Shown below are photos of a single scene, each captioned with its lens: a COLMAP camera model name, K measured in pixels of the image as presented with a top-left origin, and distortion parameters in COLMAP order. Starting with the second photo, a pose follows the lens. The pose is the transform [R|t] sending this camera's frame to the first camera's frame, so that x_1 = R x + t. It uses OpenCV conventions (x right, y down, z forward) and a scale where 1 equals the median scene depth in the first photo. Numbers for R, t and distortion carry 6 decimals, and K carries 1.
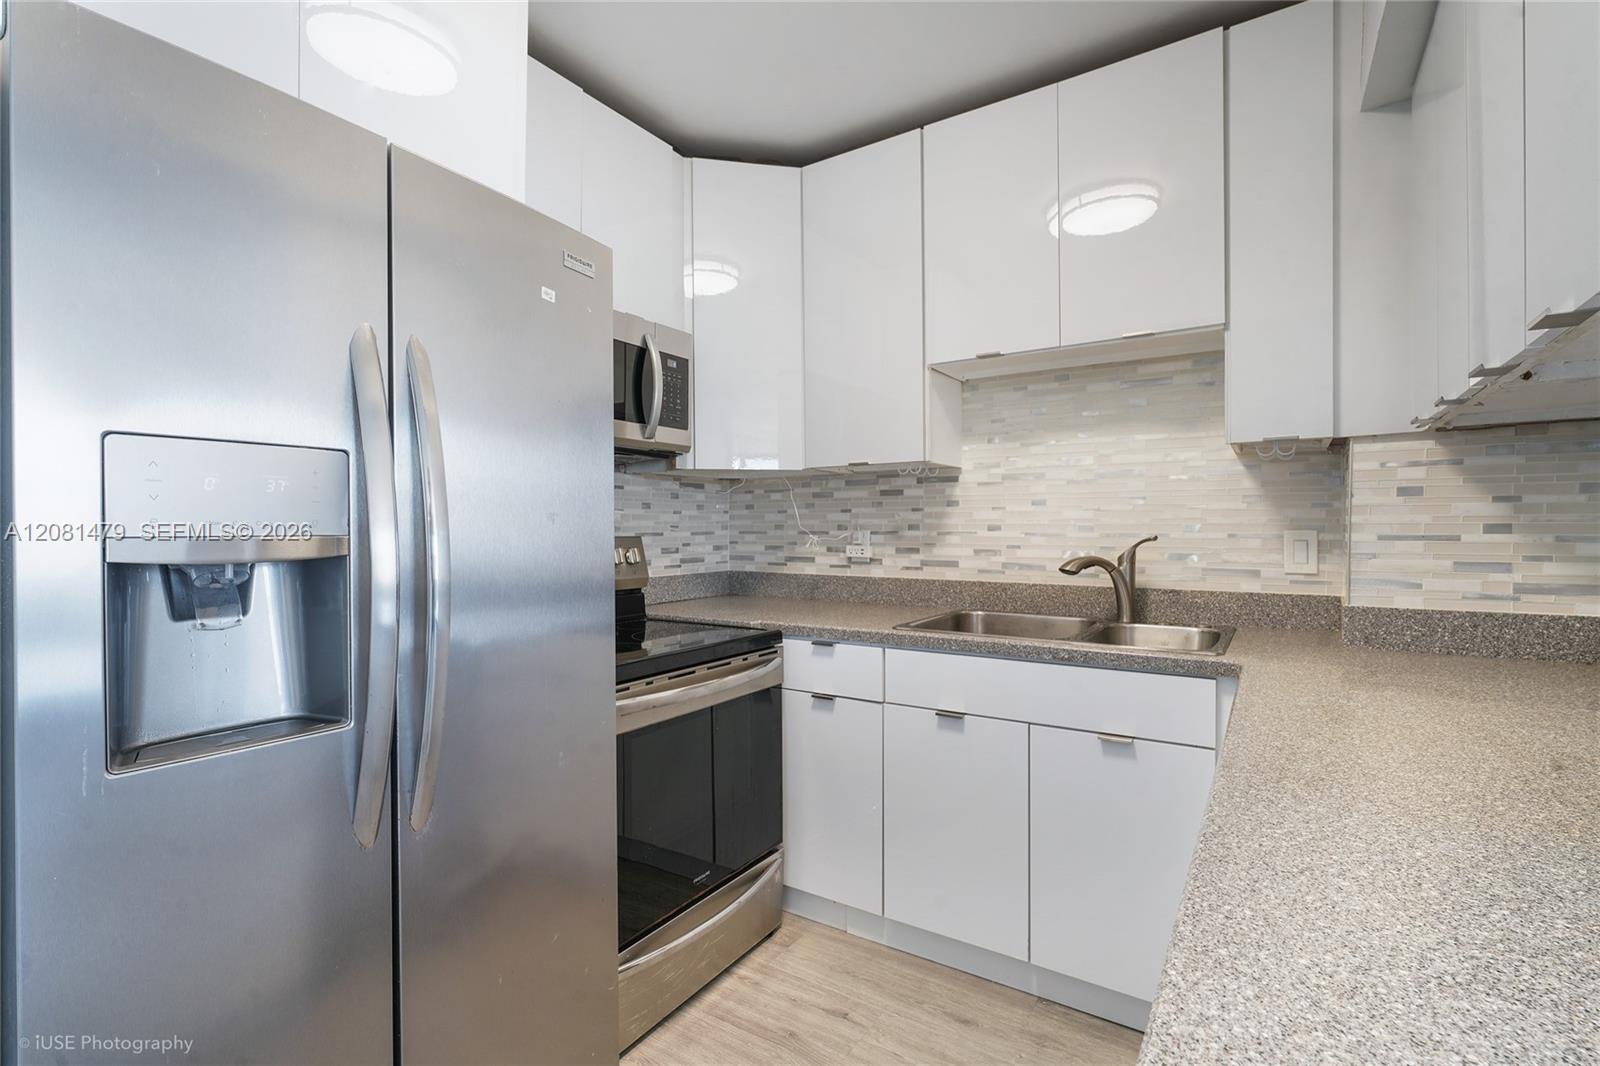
lens RADIAL K [[719.2, 0, 796.9], [0, 719.2, 523.8], [0, 0, 1]] dist [-0.002830, -0.000235]
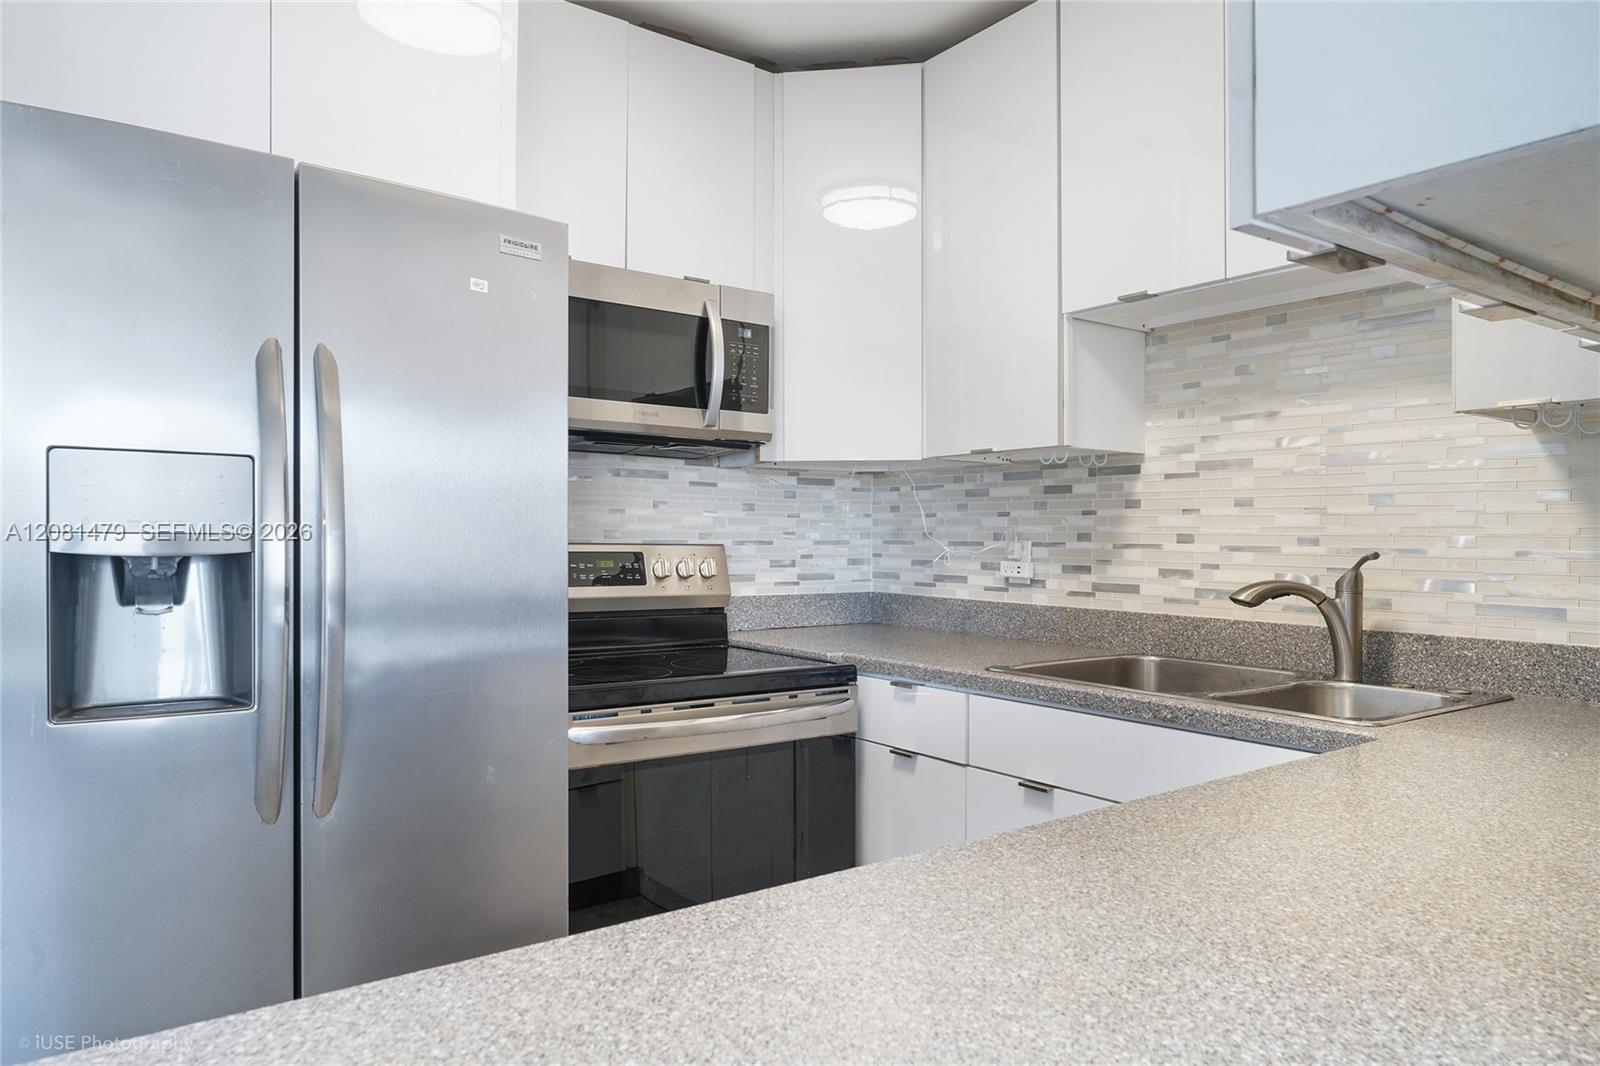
lens RADIAL K [[1023.4, 0, 801.8], [0, 1023.4, 538.7], [0, 0, 1]] dist [0.000151, -0.002318]
pose [[0.937406, 0.010578, -0.348077, 0.303106], [-0.008816, 0.999939, 0.006648, 0.002402], [0.348126, -0.003163, 0.937442, -0.070761]]
